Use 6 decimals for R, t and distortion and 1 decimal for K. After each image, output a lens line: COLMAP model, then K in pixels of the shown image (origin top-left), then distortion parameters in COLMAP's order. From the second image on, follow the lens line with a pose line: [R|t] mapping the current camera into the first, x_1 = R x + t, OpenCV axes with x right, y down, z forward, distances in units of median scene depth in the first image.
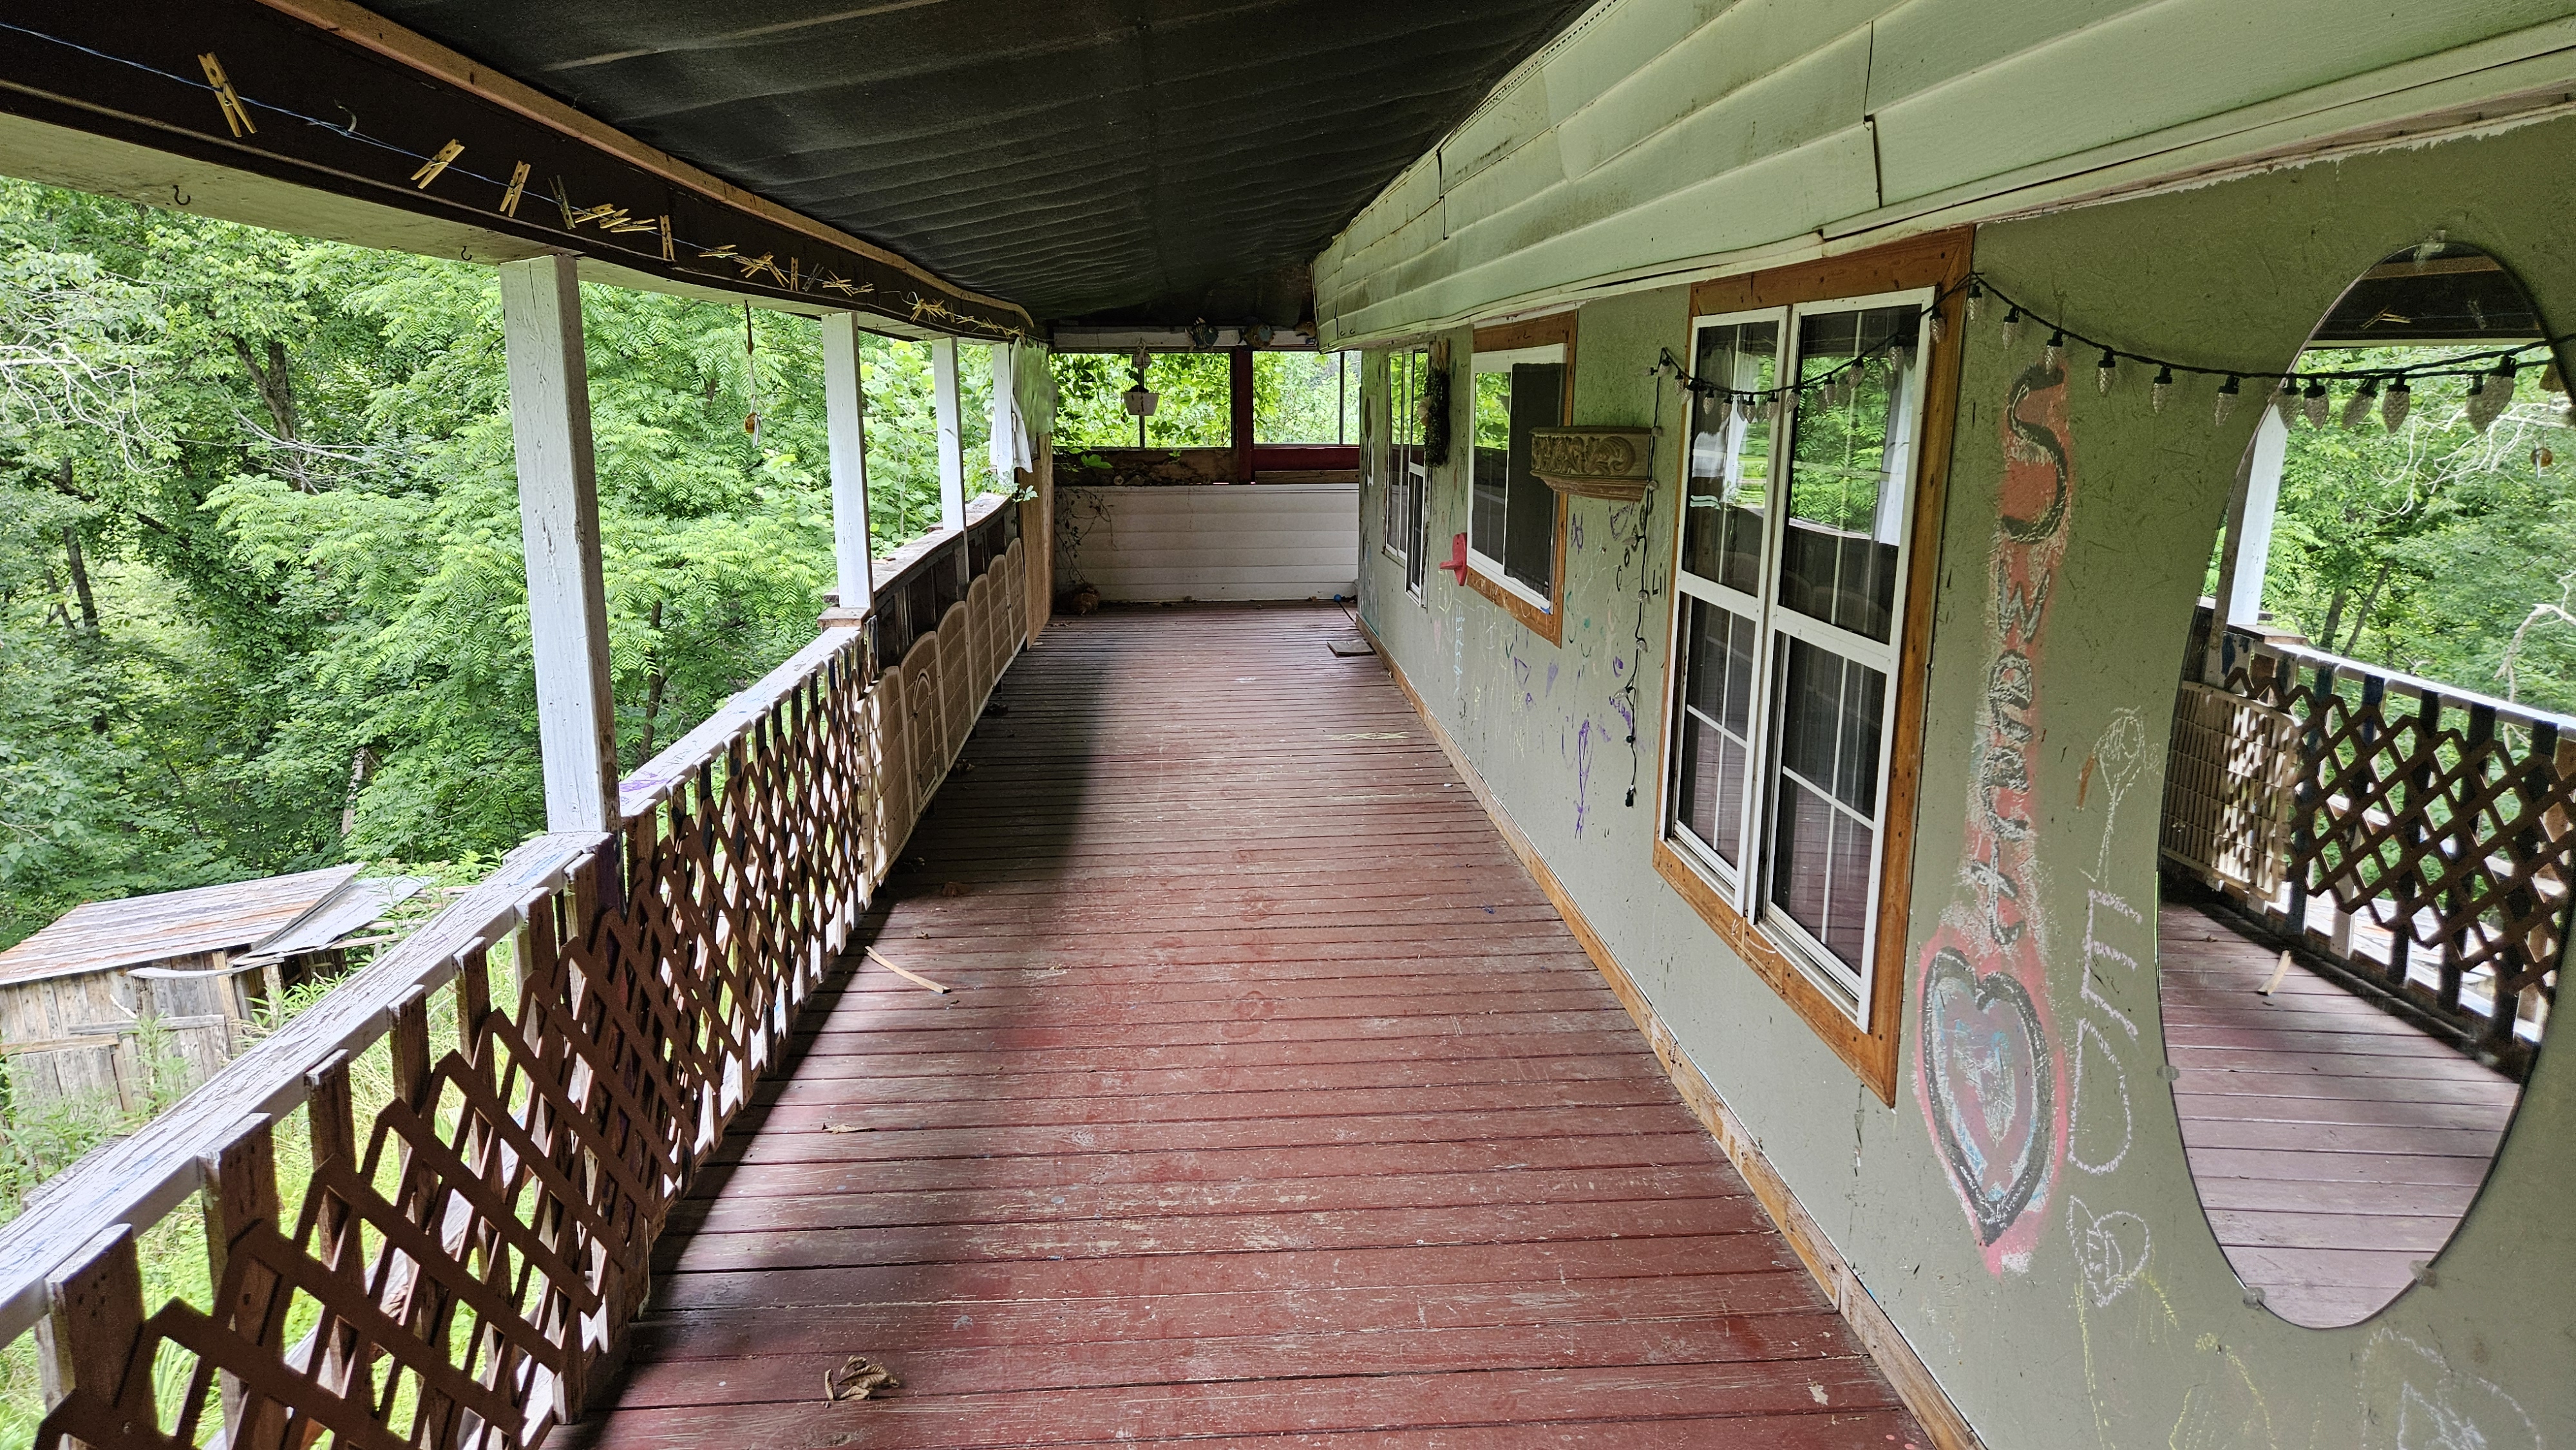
lens RADIAL K [[1692.7, 0, 1292.2], [0, 1692.7, 729.3], [0, 0, 1]] dist [0.026681, 0.000104]
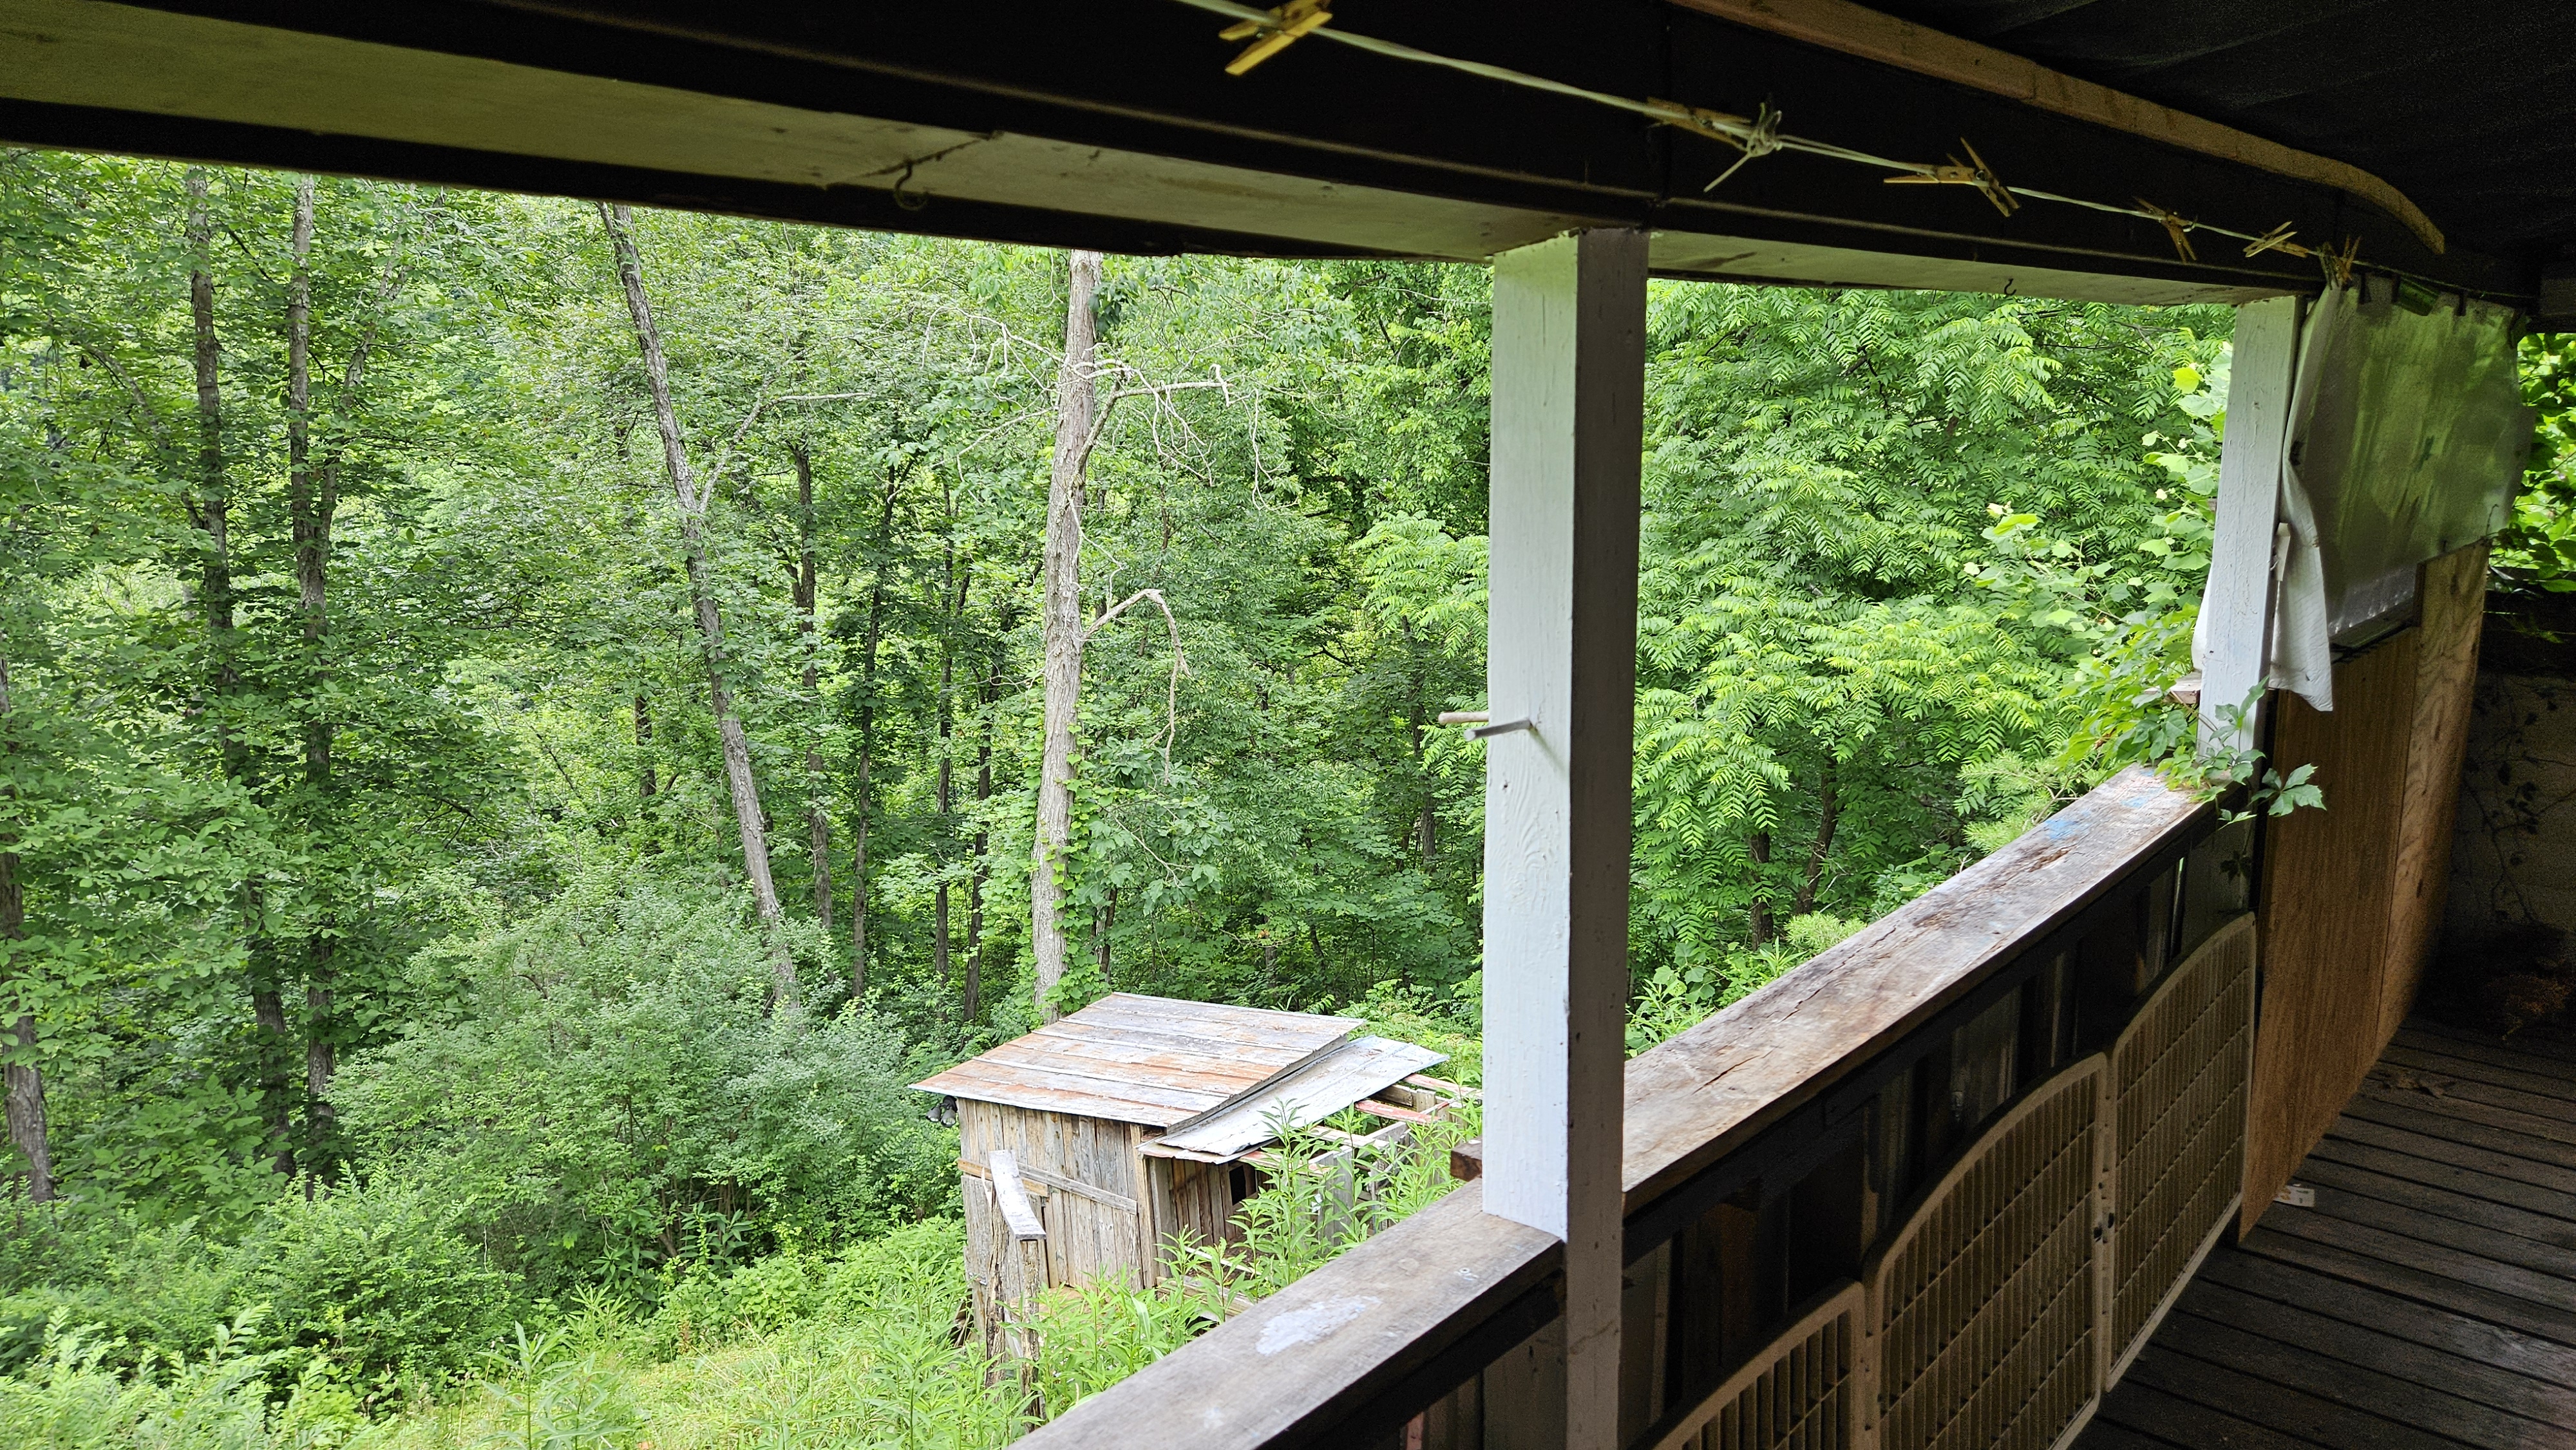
lens RADIAL K [[1692.7, 0, 1291.7], [0, 1692.7, 737.1], [0, 0, 1]] dist [0.026681, 0.000104]
pose [[0.708322, 0.134090, -0.693036, -0.040585], [-0.134510, 0.989442, 0.053962, -0.079002], [0.692955, 0.054998, 0.718880, 0.367973]]
